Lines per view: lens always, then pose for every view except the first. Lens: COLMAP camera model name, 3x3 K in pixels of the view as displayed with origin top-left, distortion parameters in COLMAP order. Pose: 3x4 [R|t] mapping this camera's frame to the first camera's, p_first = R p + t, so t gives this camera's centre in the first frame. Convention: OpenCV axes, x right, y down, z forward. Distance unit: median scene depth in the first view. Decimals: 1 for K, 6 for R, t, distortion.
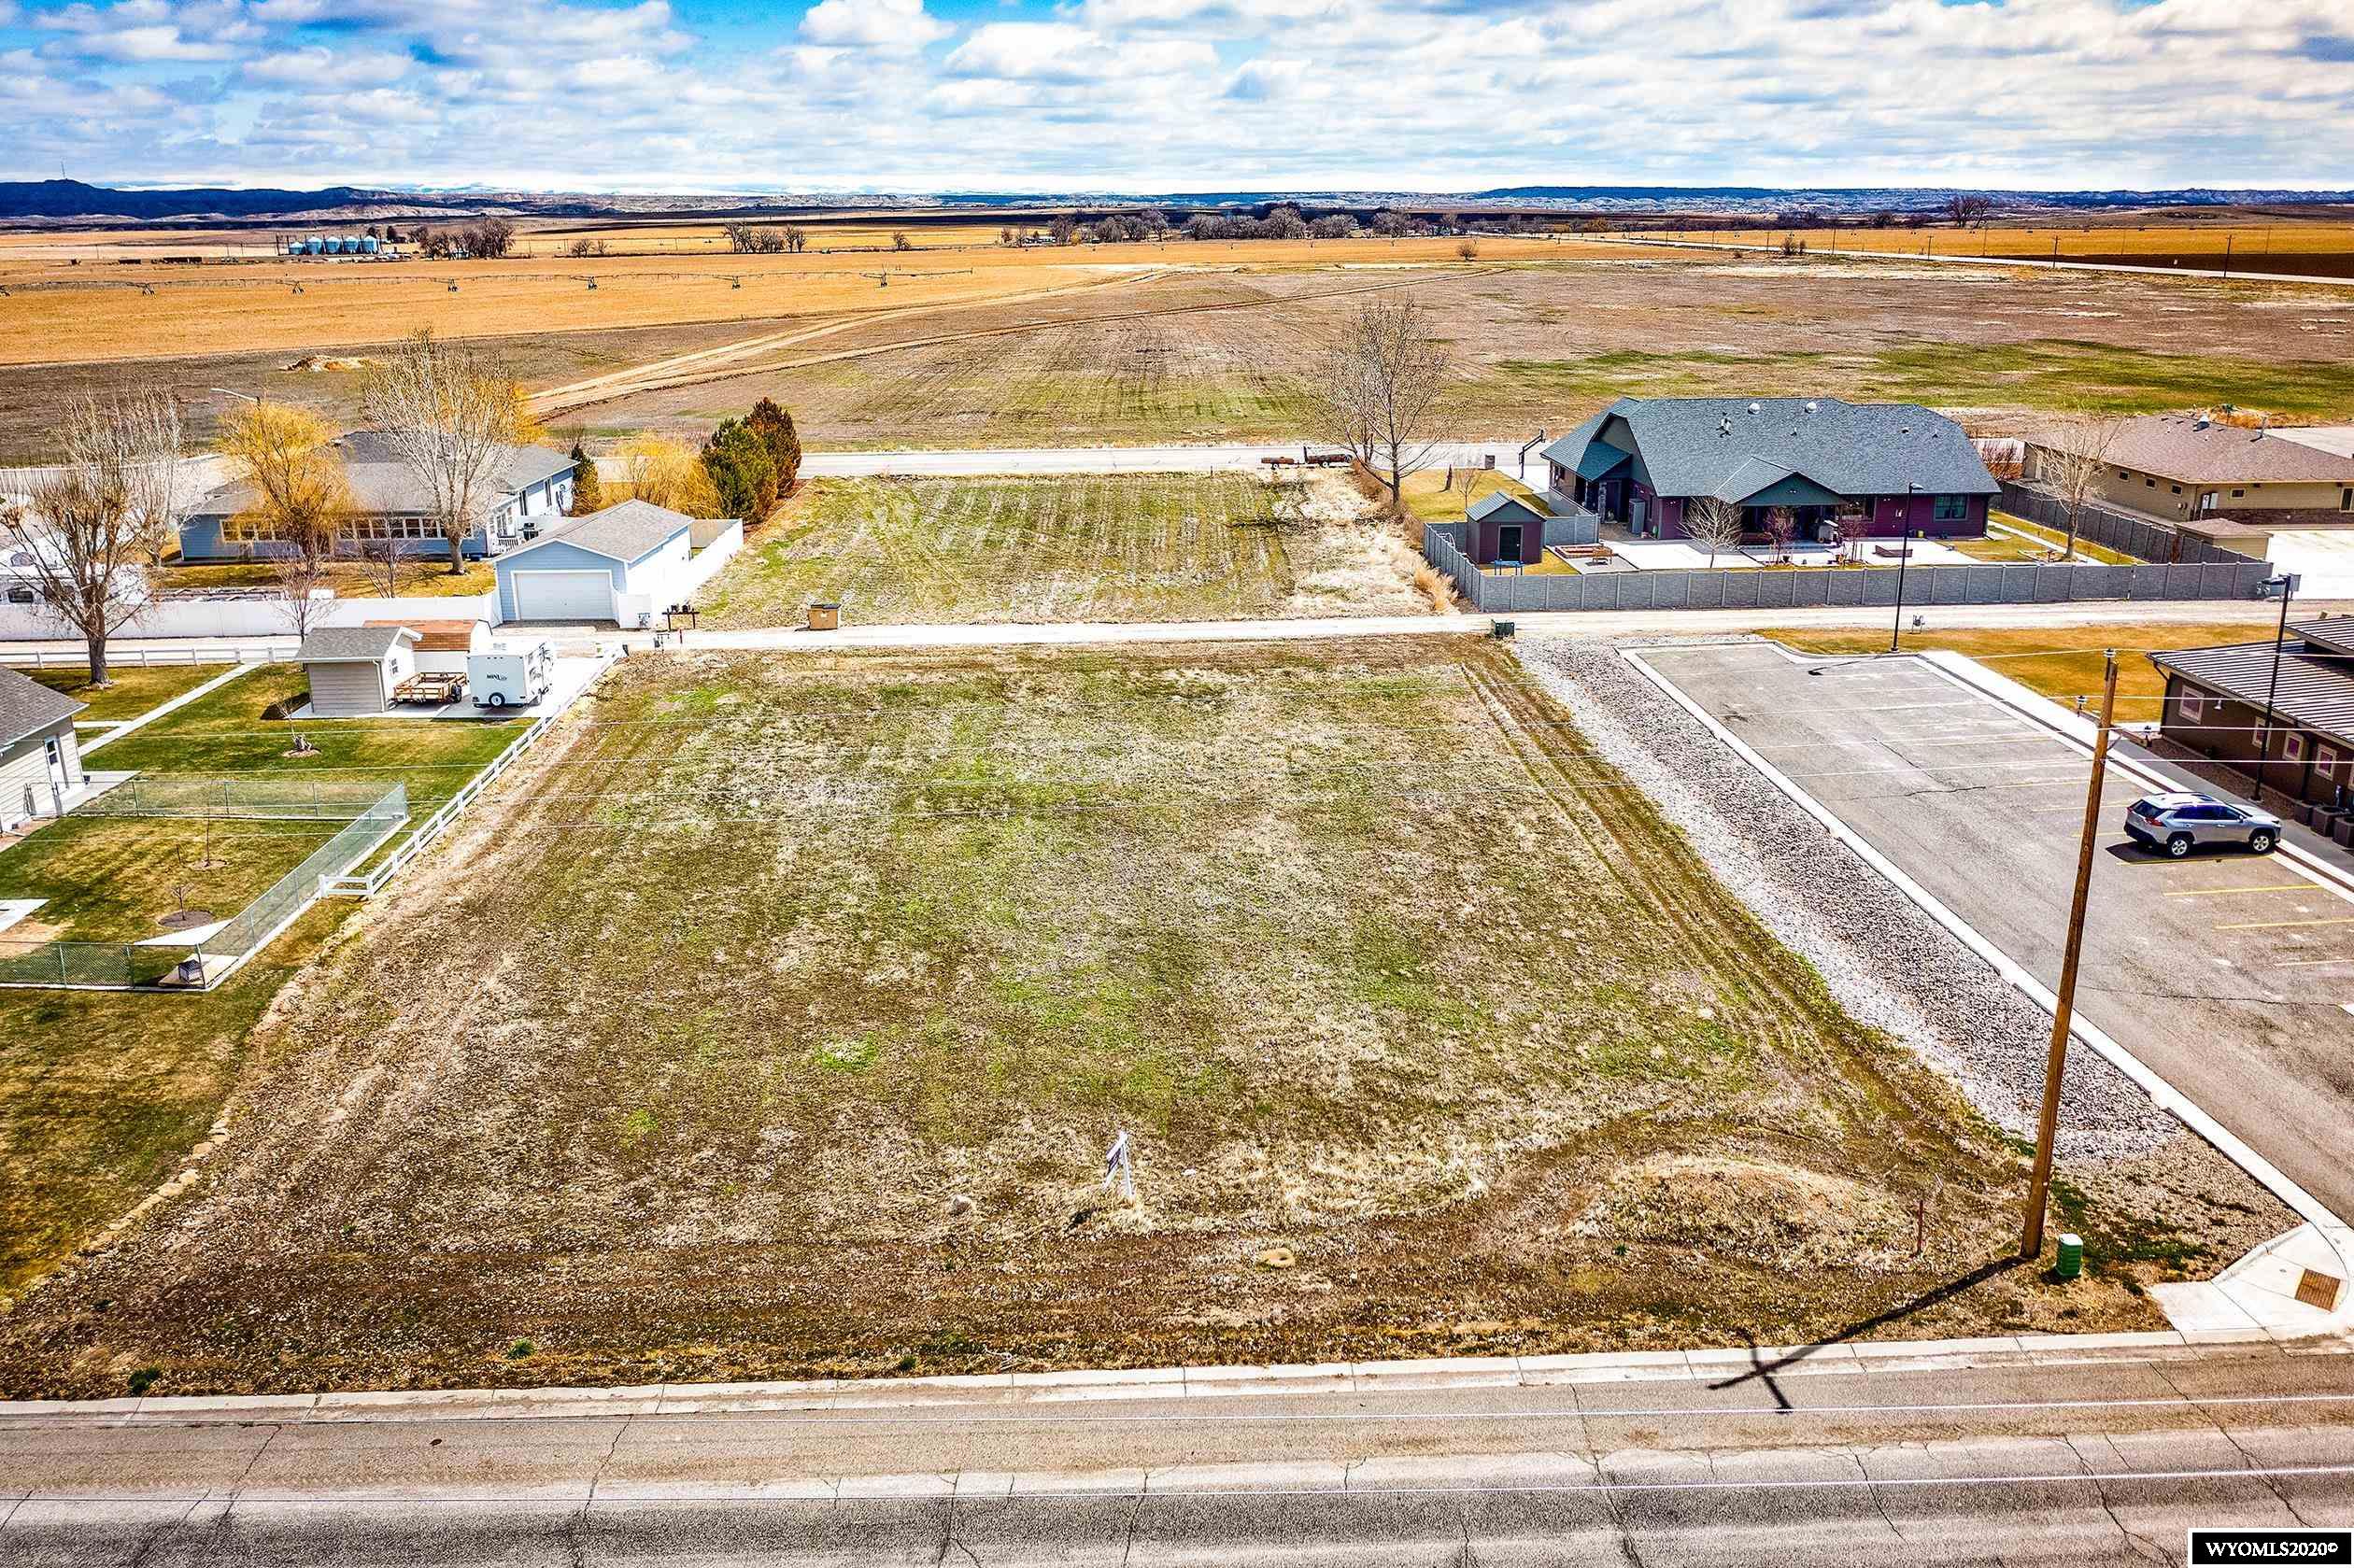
lens RADIAL K [[1860.9, 0, 1177.0], [0, 1860.9, 784.0], [0, 0, 1]] dist [-0.021325, 0.001247]
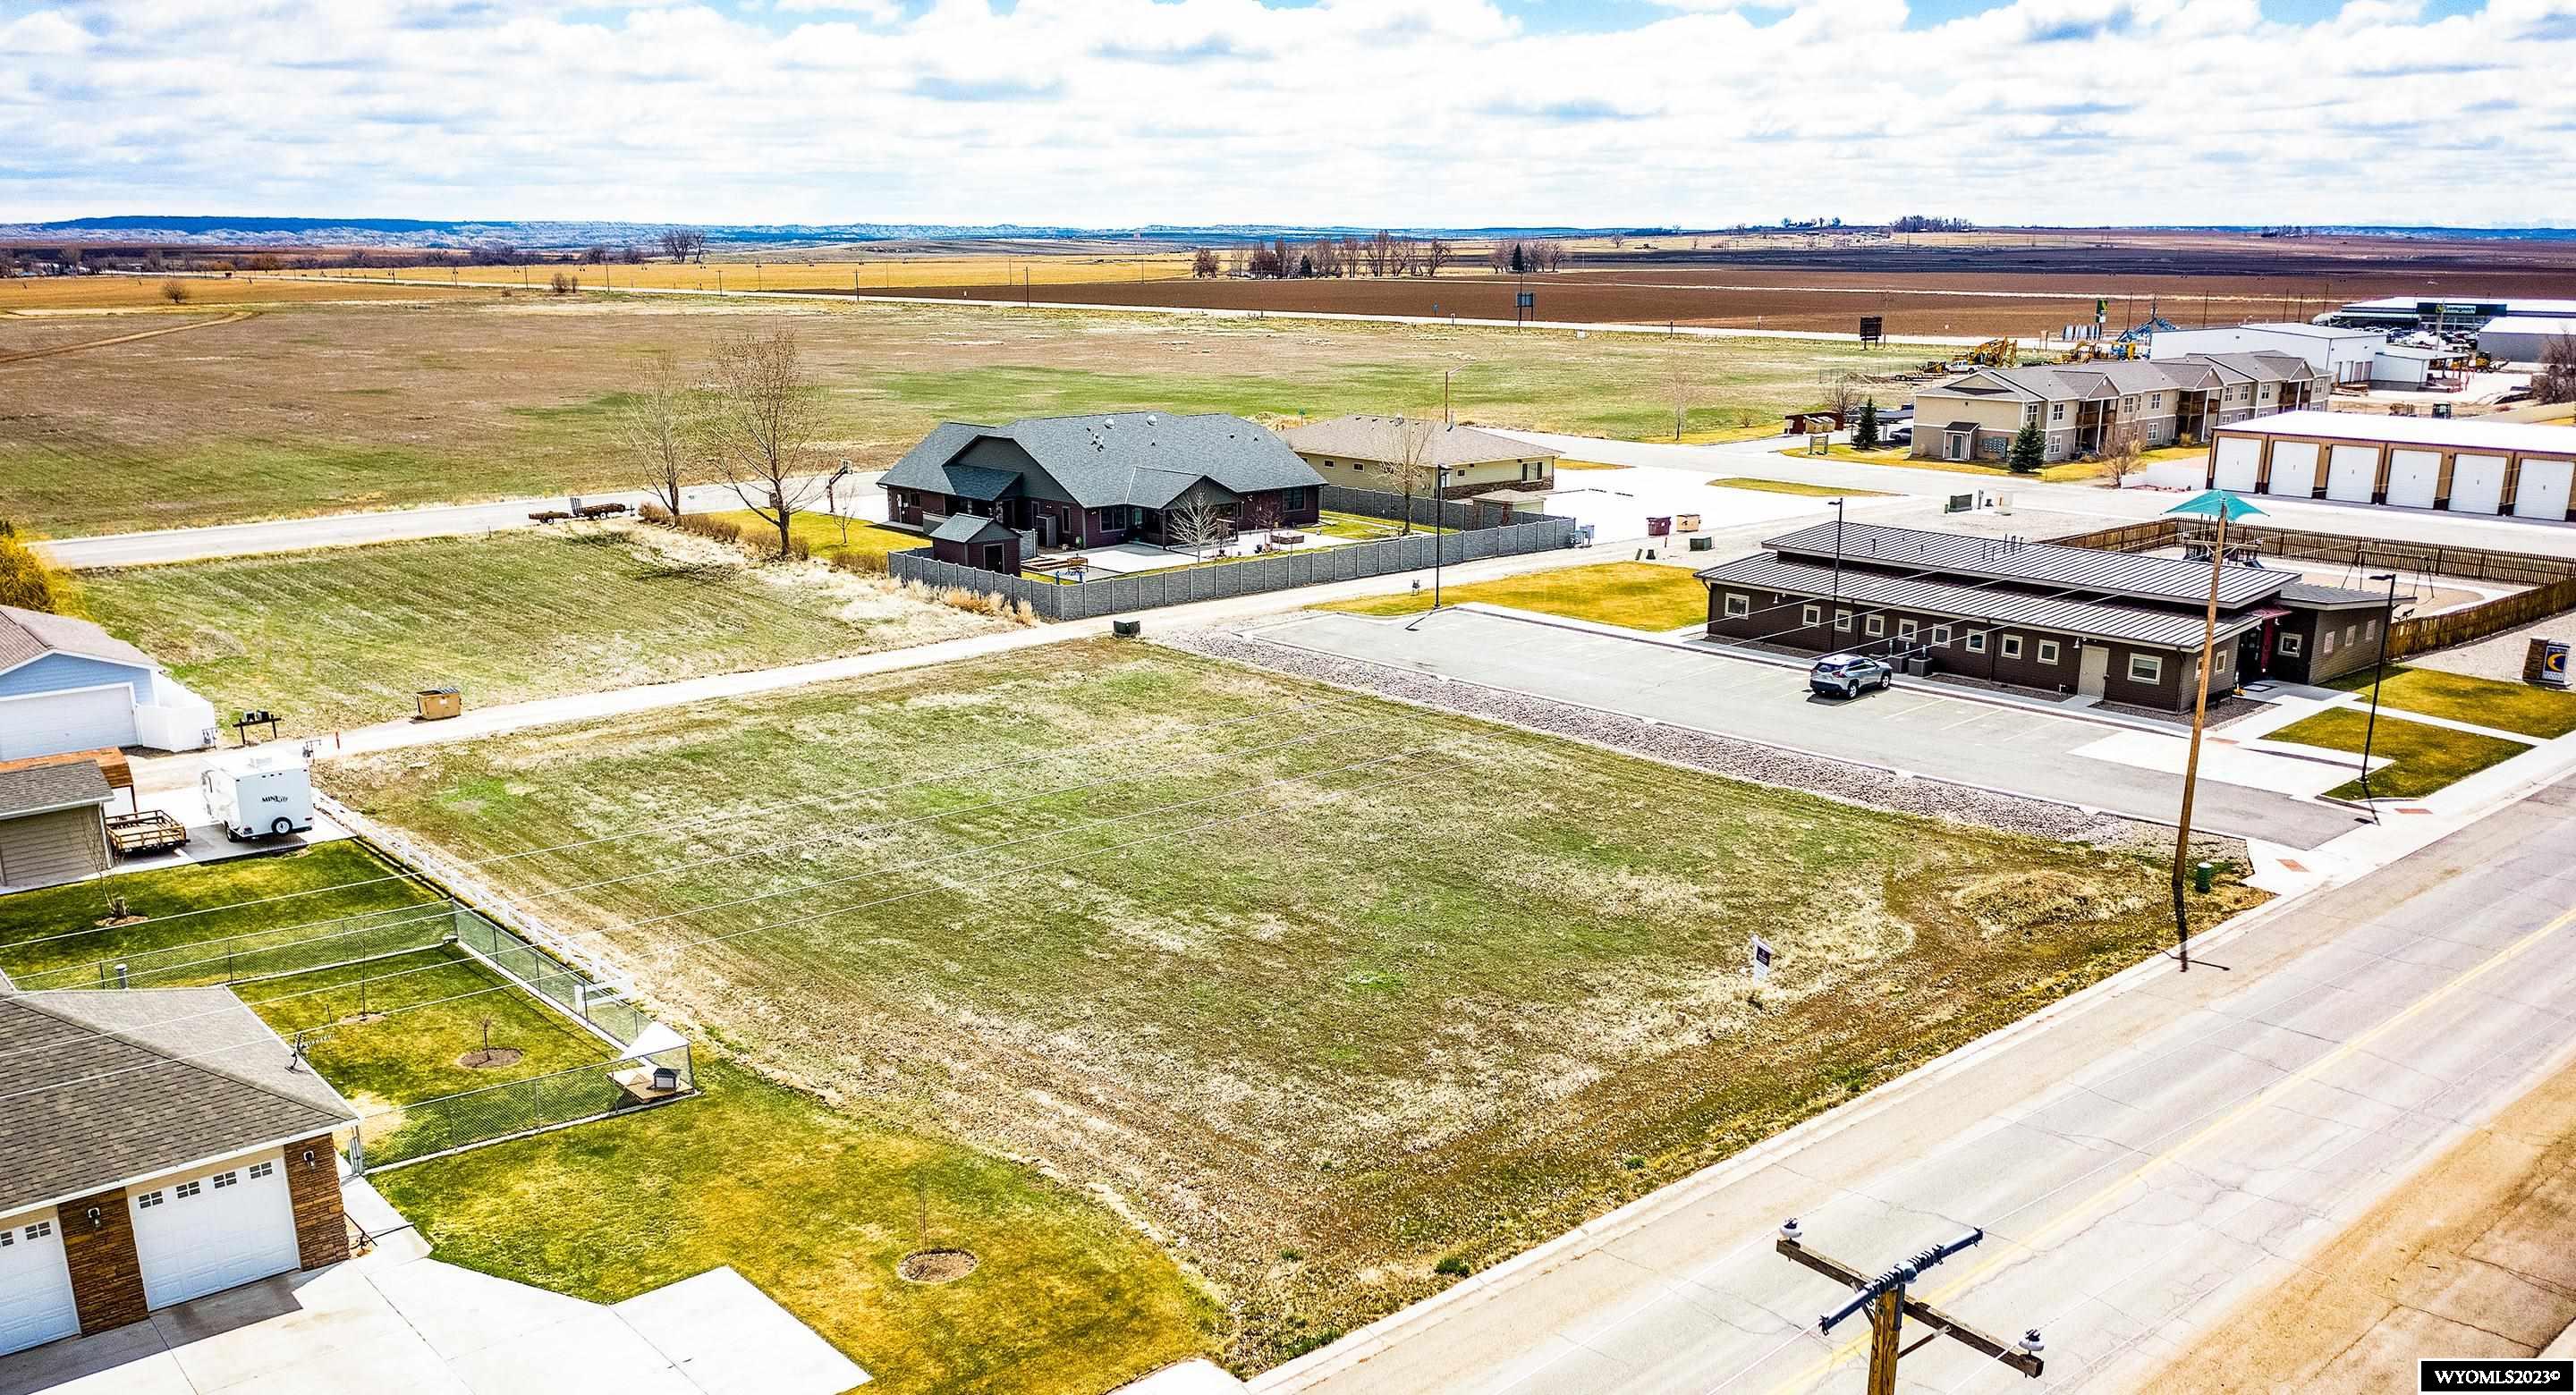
lens RADIAL K [[2042.0, 0, 1292.9], [0, 2042.0, 863.8], [0, 0, 1]] dist [-0.018216, -0.002015]
pose [[0.772091, -0.175914, 0.610680, -0.717784], [0.178938, 0.982225, 0.056708, -0.000821], [-0.609801, 0.065490, 0.789844, 0.040829]]
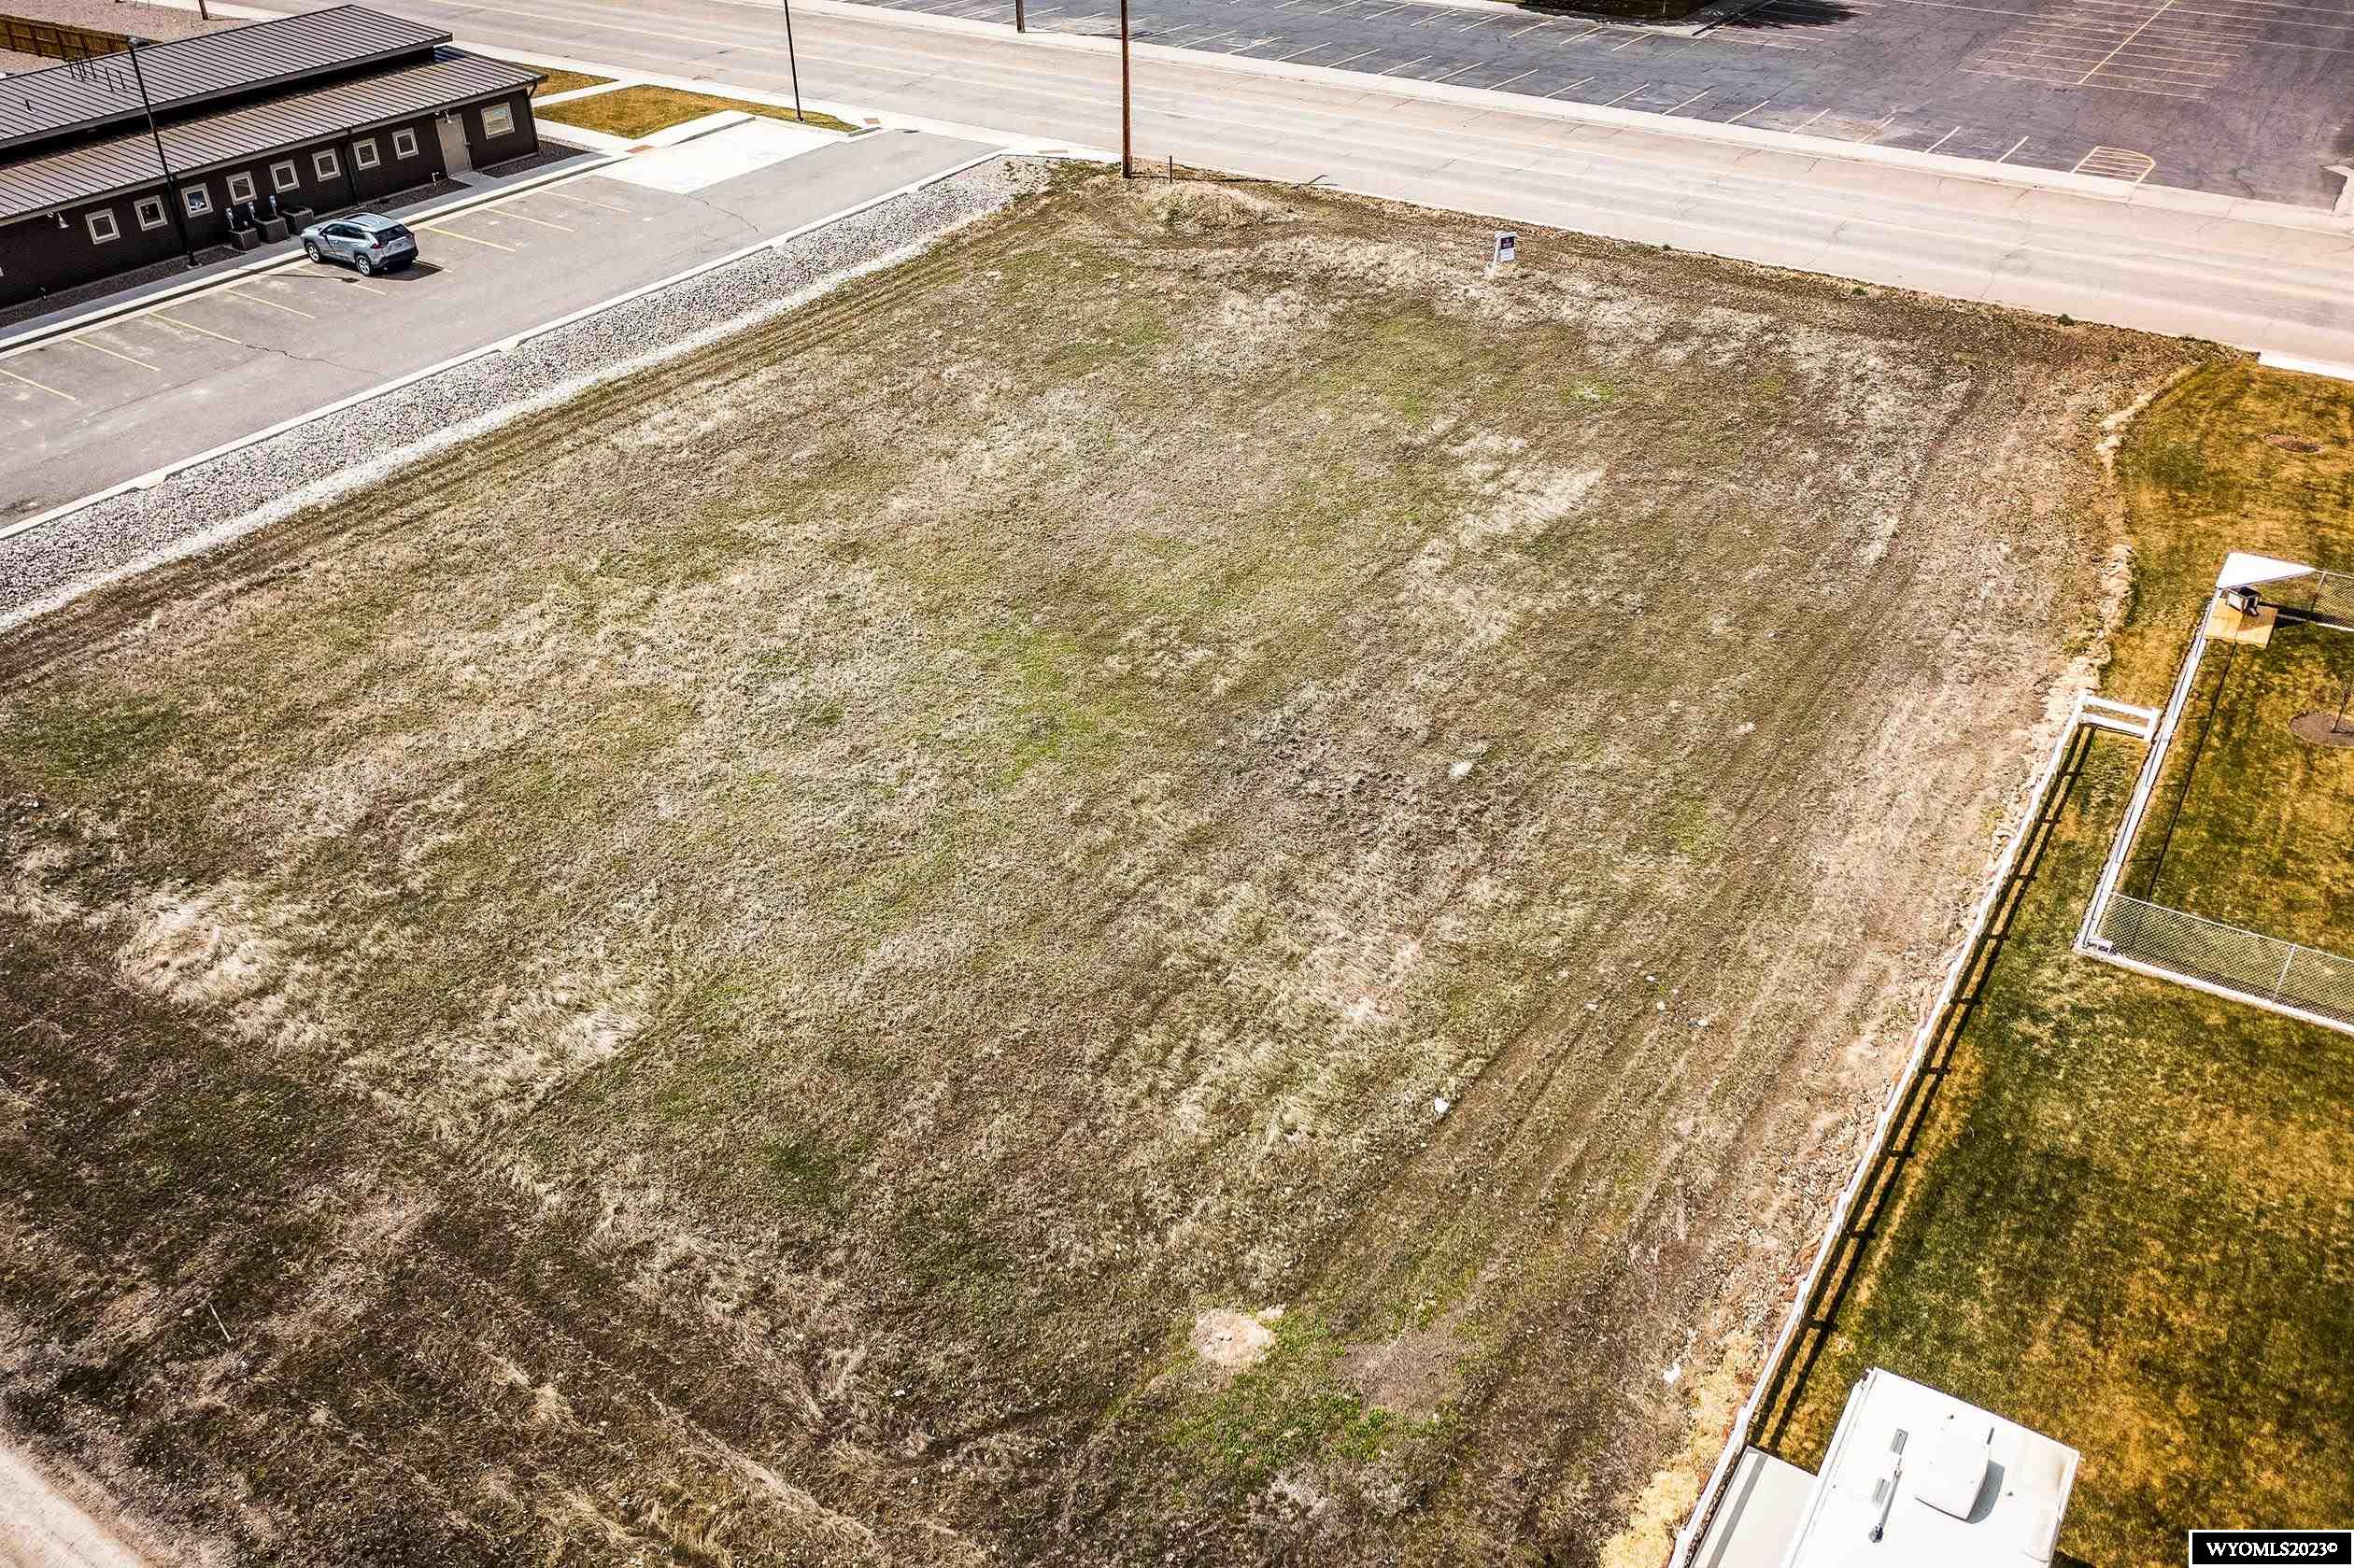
lens RADIAL K [[1860.9, 0, 1177.0], [0, 1860.9, 784.0], [0, 0, 1]] dist [-0.021325, 0.001247]
pose [[-0.812564, -0.307029, 0.495452, -0.476815], [0.185492, 0.669615, 0.719172, -0.450439], [-0.552569, 0.676276, -0.487154, 1.433667]]
